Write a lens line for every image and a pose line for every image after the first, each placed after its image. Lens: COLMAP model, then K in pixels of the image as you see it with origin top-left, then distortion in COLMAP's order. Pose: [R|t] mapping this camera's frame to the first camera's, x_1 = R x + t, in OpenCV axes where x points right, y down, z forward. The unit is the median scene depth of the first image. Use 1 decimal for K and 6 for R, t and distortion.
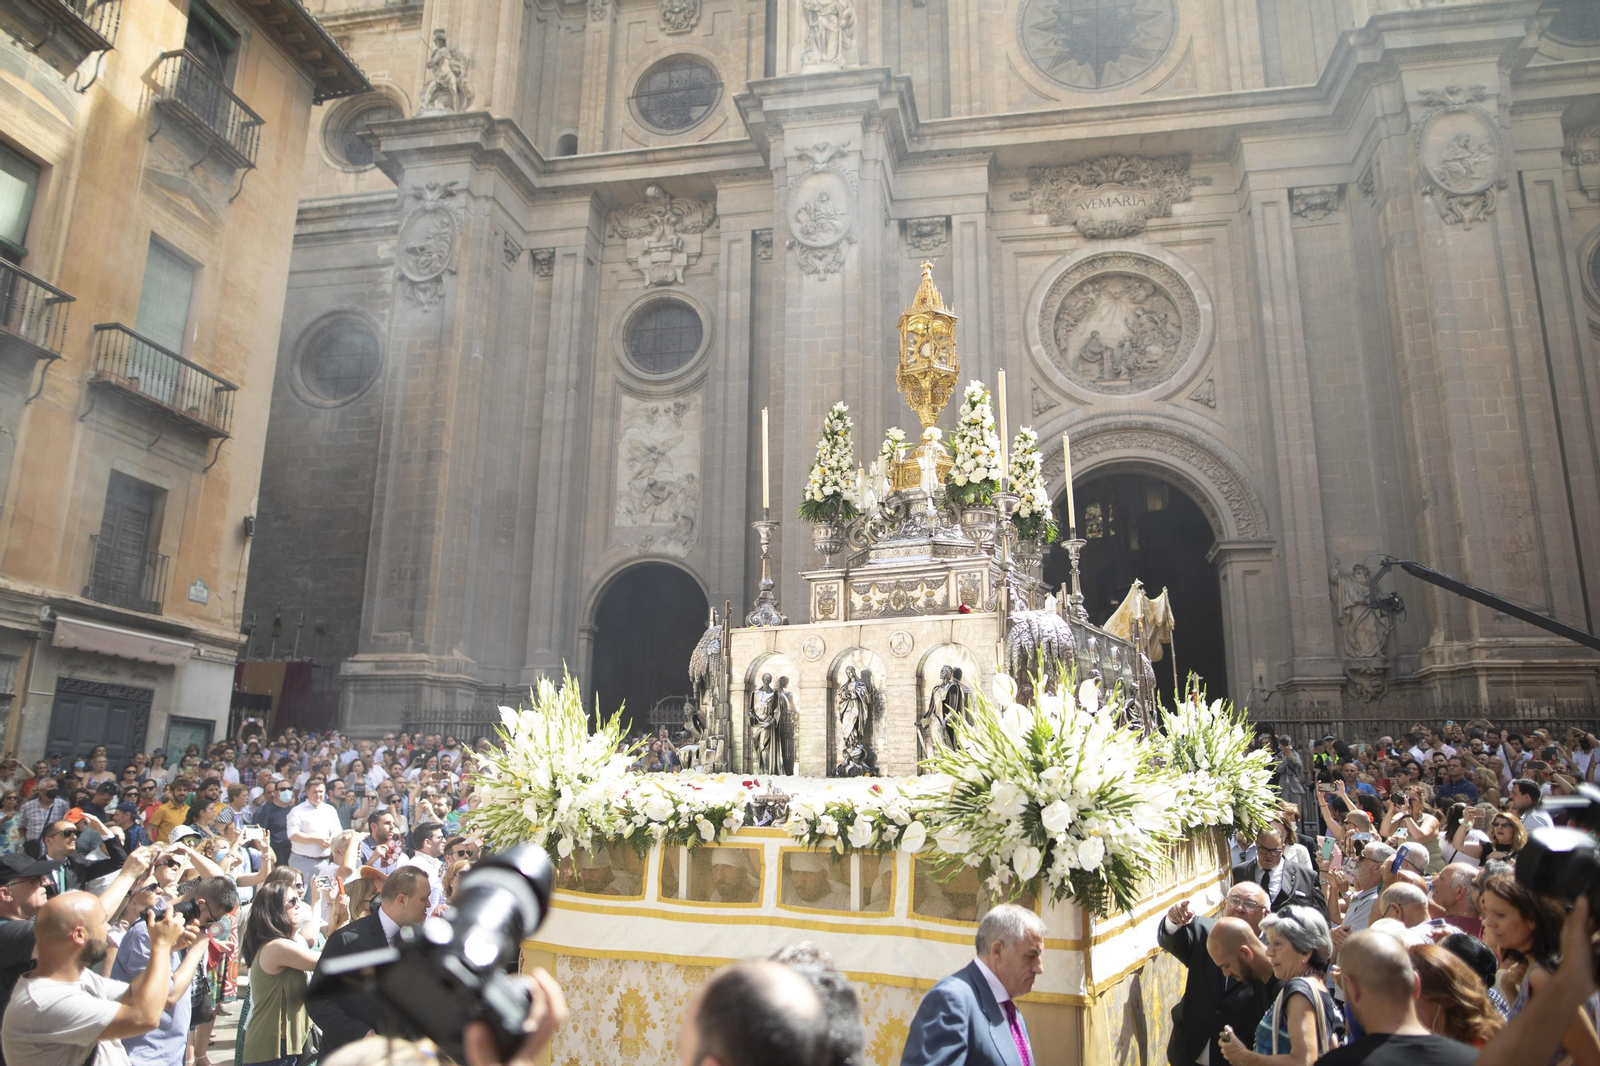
lens RADIAL K [[1110.9, 0, 800.0], [0, 1110.9, 533.0], [0, 0, 1]] dist [-0.059615, 0.054429]
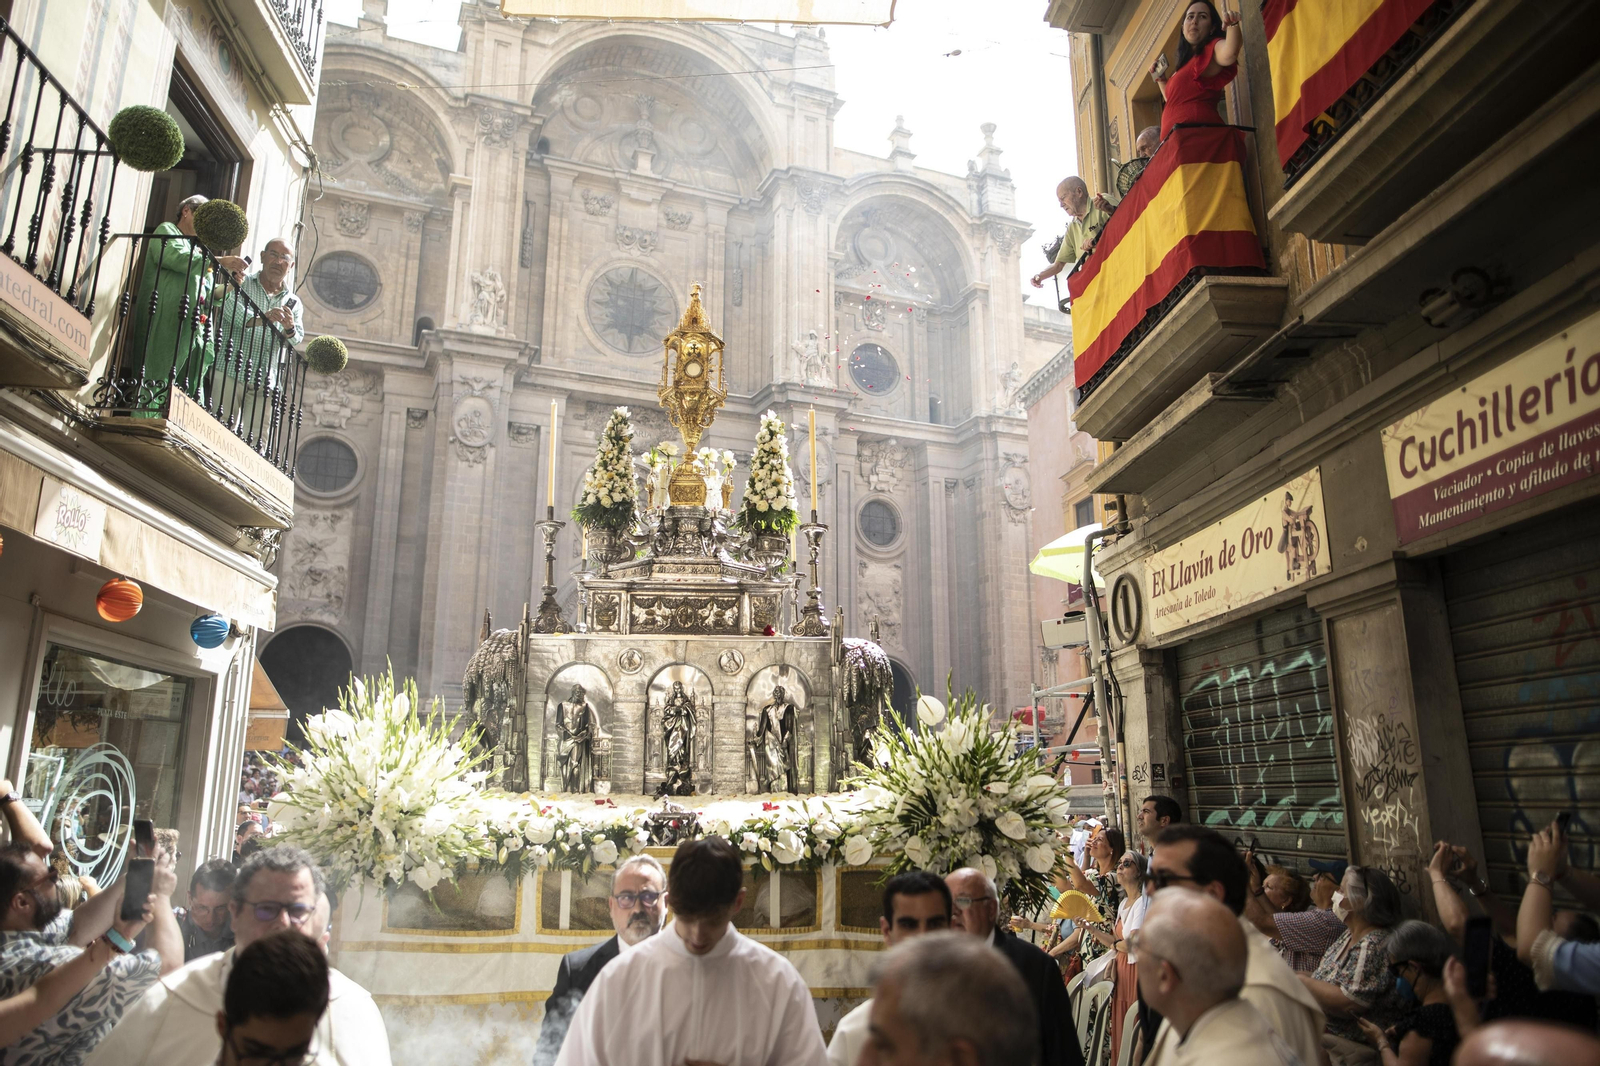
lens RADIAL K [[1110.9, 0, 800.0], [0, 1110.9, 533.0], [0, 0, 1]] dist [-0.059615, 0.054429]
pose [[0.843850, 0.119595, 0.523081, -0.427961], [-0.106453, 0.992781, -0.055252, 0.036253], [-0.525913, -0.009059, 0.850490, 0.127074]]
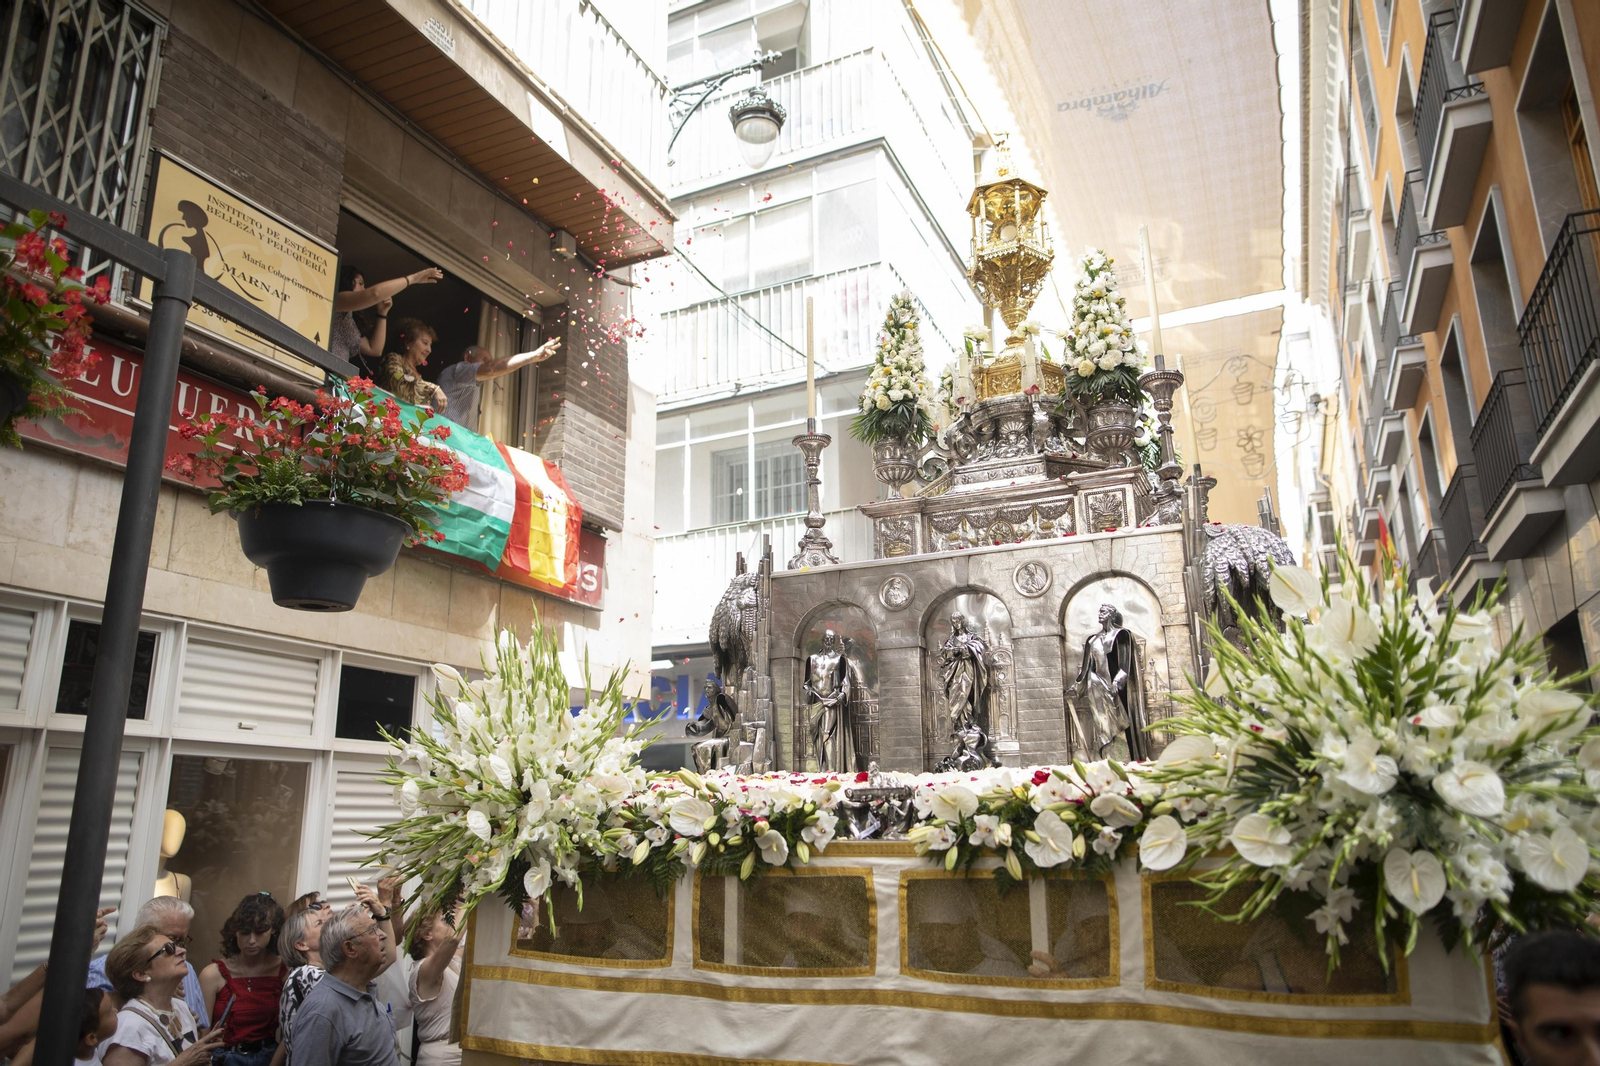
lens RADIAL K [[1073.0, 0, 800.0], [0, 1073.0, 533.0], [0, 0, 1]] dist [-0.063741, 0.051827]
pose [[0.999009, -0.000230, 0.044508, -0.088922], [0.002997, 0.998065, -0.062101, 0.123085], [-0.044408, 0.062173, 0.997077, 0.375057]]
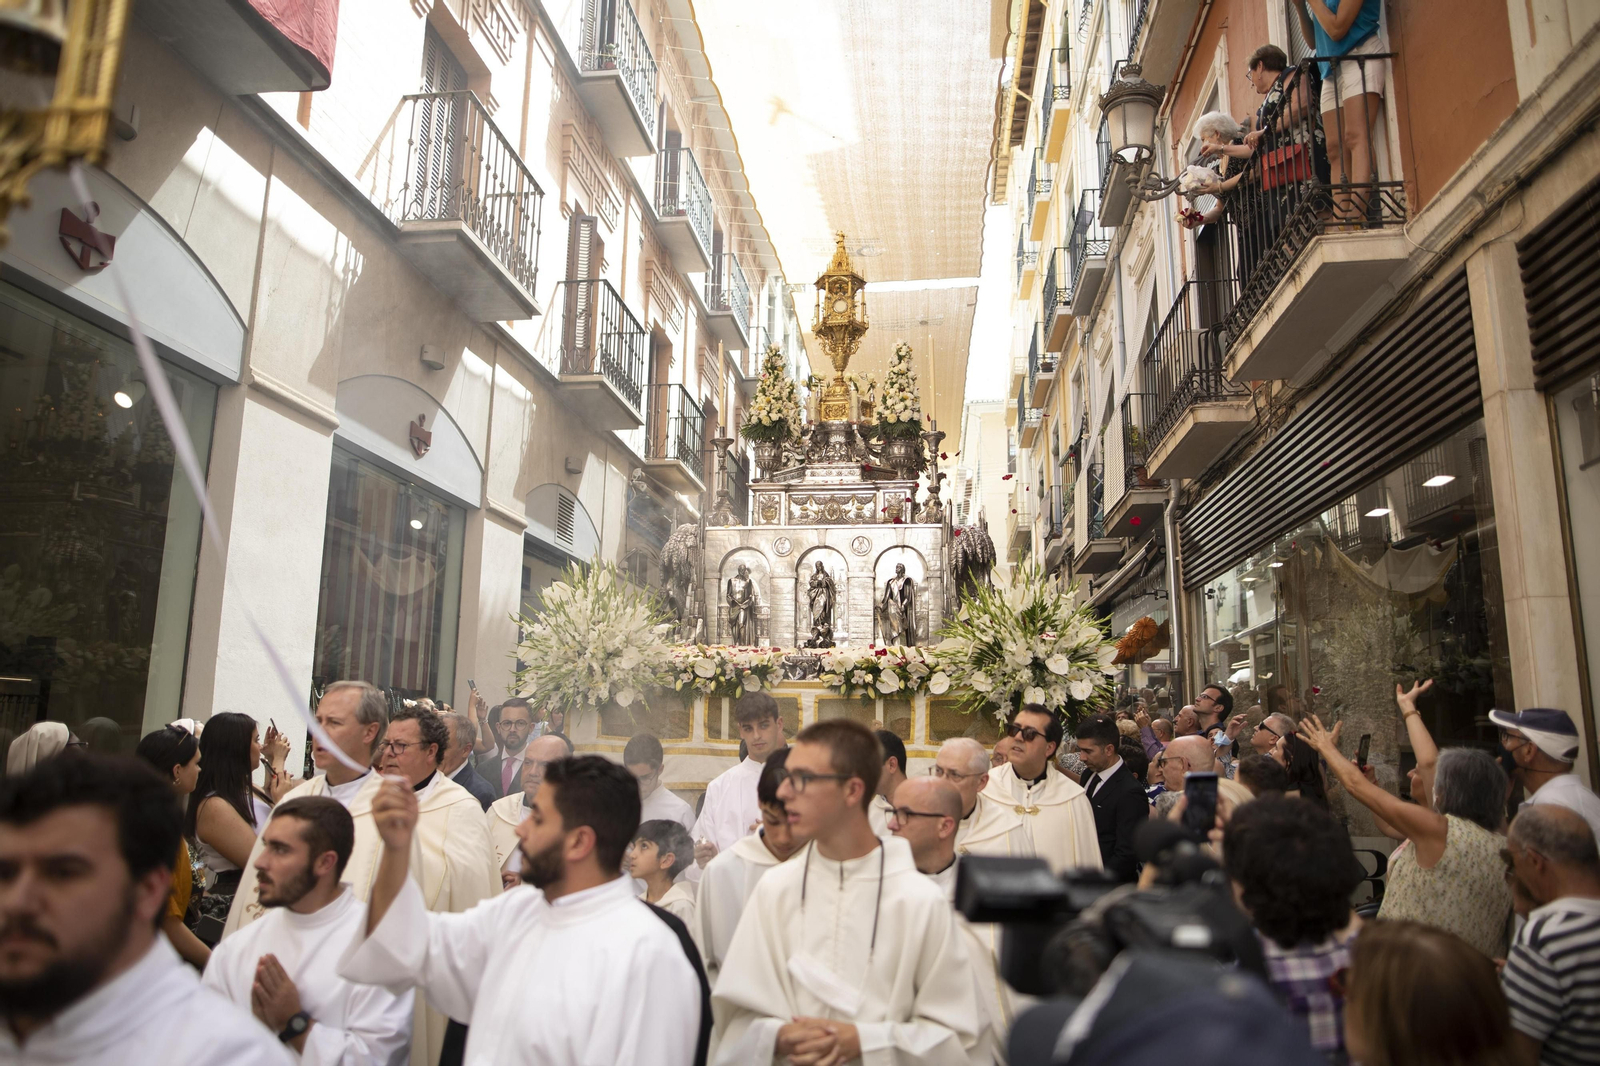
lens RADIAL K [[1073.0, 0, 800.0], [0, 1073.0, 533.0], [0, 0, 1]] dist [-0.063741, 0.051827]
pose [[0.939894, 0.054664, 0.337062, -0.417237], [-0.075728, 0.995891, 0.049657, 0.034160], [-0.332962, -0.072197, 0.940172, -0.127262]]
